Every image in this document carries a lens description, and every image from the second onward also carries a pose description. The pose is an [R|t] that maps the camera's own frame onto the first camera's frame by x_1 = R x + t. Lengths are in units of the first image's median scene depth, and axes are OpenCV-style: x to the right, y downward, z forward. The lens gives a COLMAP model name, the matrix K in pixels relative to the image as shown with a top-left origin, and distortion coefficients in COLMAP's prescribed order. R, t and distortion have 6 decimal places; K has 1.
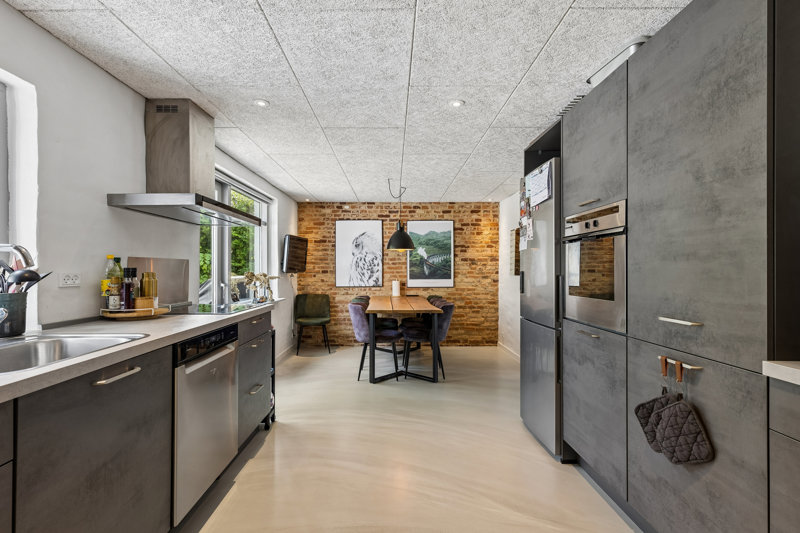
lens RADIAL K [[364.3, 0, 392.6], [0, 364.3, 268.6], [0, 0, 1]] dist [0.005707, -0.000769]
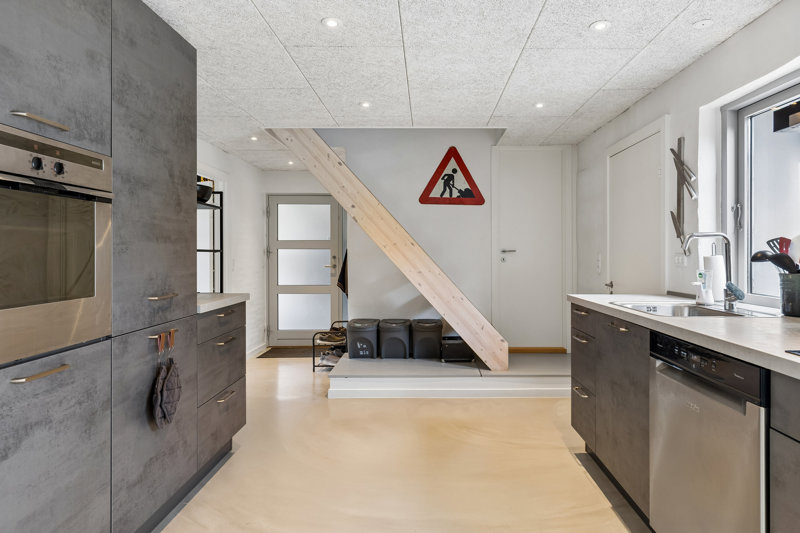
lens RADIAL K [[476.8, 0, 433.2], [0, 476.8, 250.5], [0, 0, 1]] dist [0.001628, -0.003204]
pose [[-0.999920, 0.000799, -0.012628, -0.005399], [0.000885, 0.999976, -0.006808, 0.003462], [0.012622, -0.006819, -0.999897, 0.632650]]
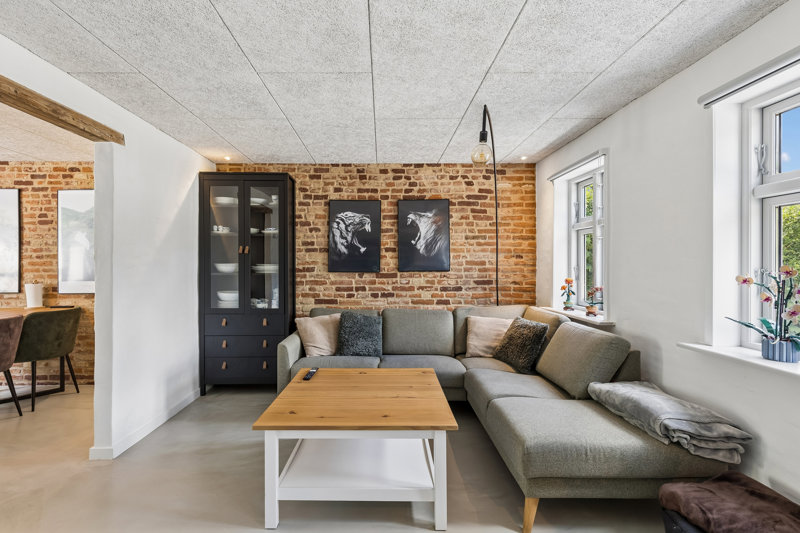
lens RADIAL K [[364.3, 0, 385.1], [0, 364.3, 266.2], [0, 0, 1]] dist [0.005707, -0.000769]
pose [[0.999940, -0.003691, 0.010296, 0.670659], [0.003590, 0.999945, 0.009805, -0.001494], [-0.010332, -0.009767, 0.999899, 0.381443]]
